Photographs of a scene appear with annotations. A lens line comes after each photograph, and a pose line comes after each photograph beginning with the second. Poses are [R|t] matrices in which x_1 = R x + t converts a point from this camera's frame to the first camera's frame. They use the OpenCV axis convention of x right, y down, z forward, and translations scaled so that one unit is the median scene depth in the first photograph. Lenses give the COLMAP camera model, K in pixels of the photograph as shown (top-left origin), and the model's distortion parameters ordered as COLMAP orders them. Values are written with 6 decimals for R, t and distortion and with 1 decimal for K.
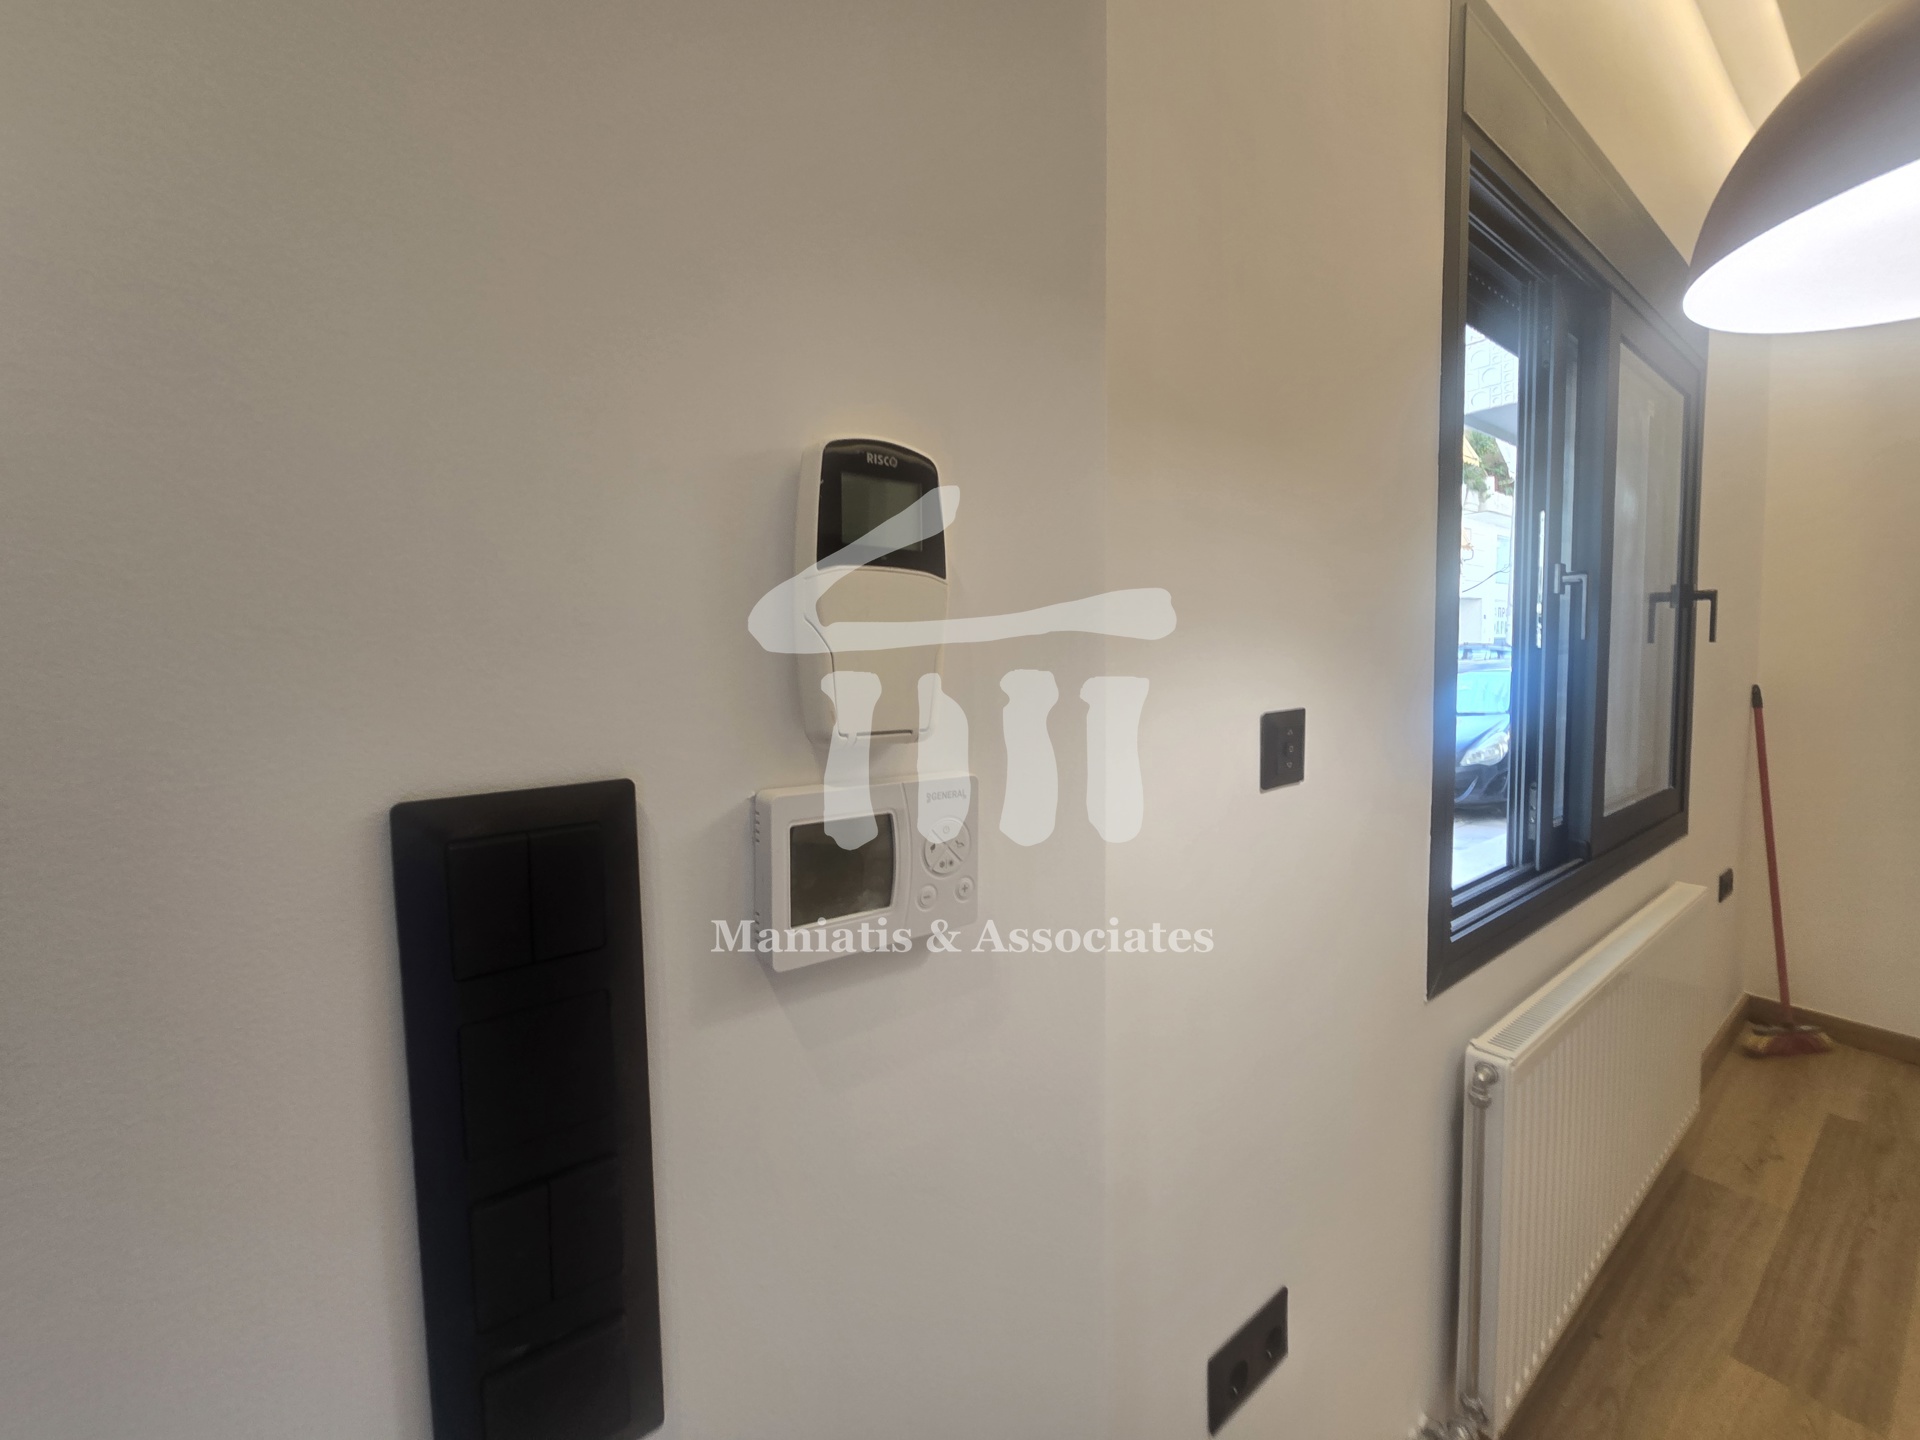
lens RADIAL K [[786.6, 0, 969.5], [0, 786.6, 688.5], [0, 0, 1]] dist [0.000352, -0.000874]
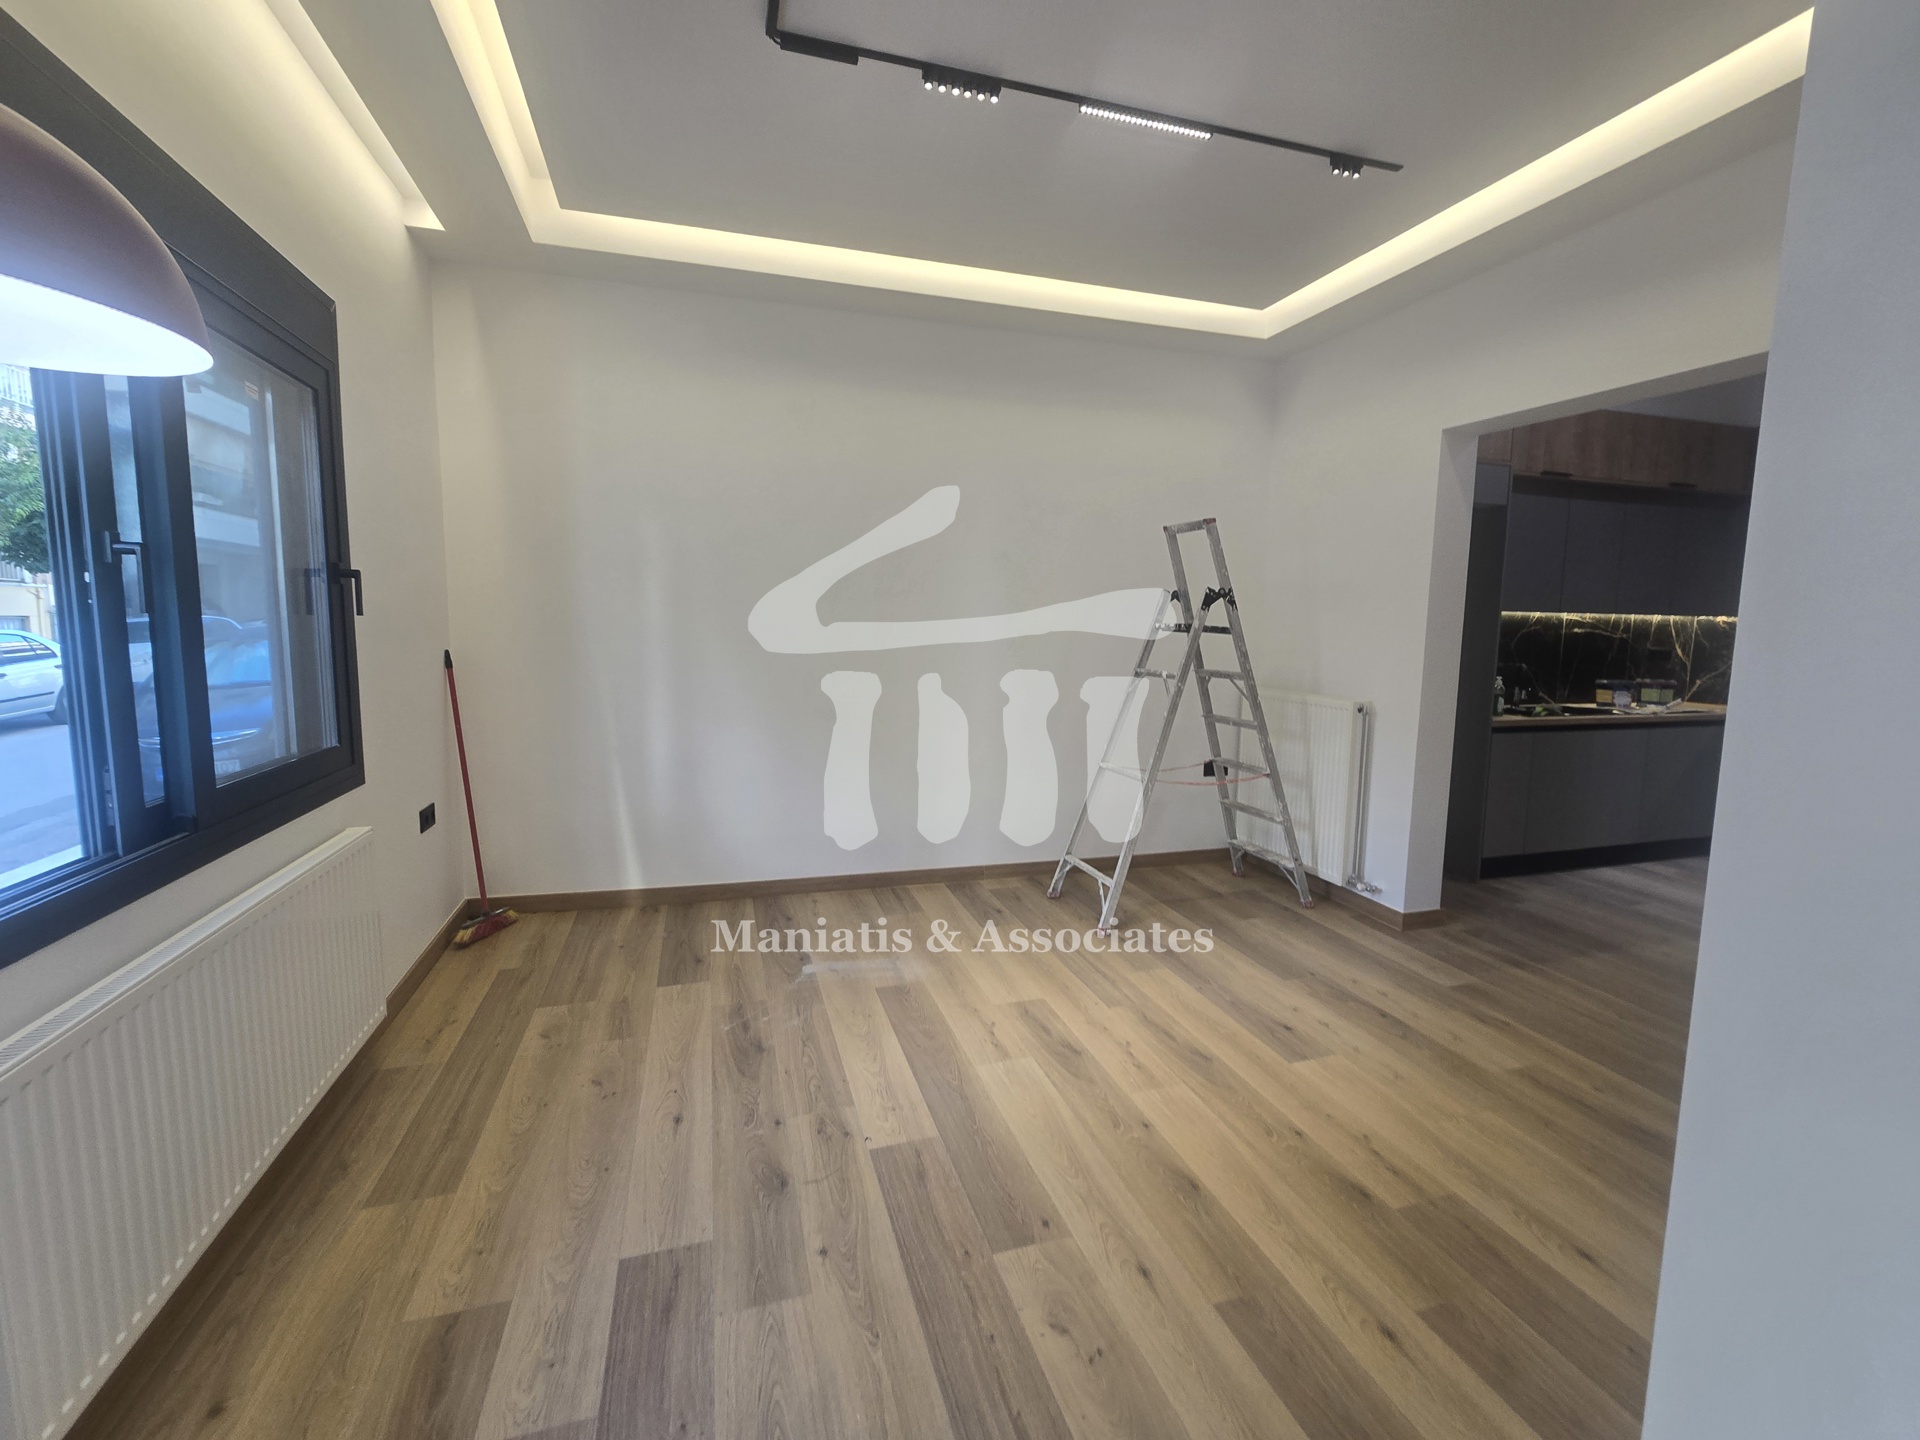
lens RADIAL K [[786.6, 0, 963.2], [0, 786.6, 692.4], [0, 0, 1]] dist [0.000352, -0.000874]
pose [[0.325325, -0.072873, 0.942790, 0.136676], [0.022267, 0.997340, 0.069406, -0.007309], [-0.945340, -0.001587, 0.326083, -0.204077]]
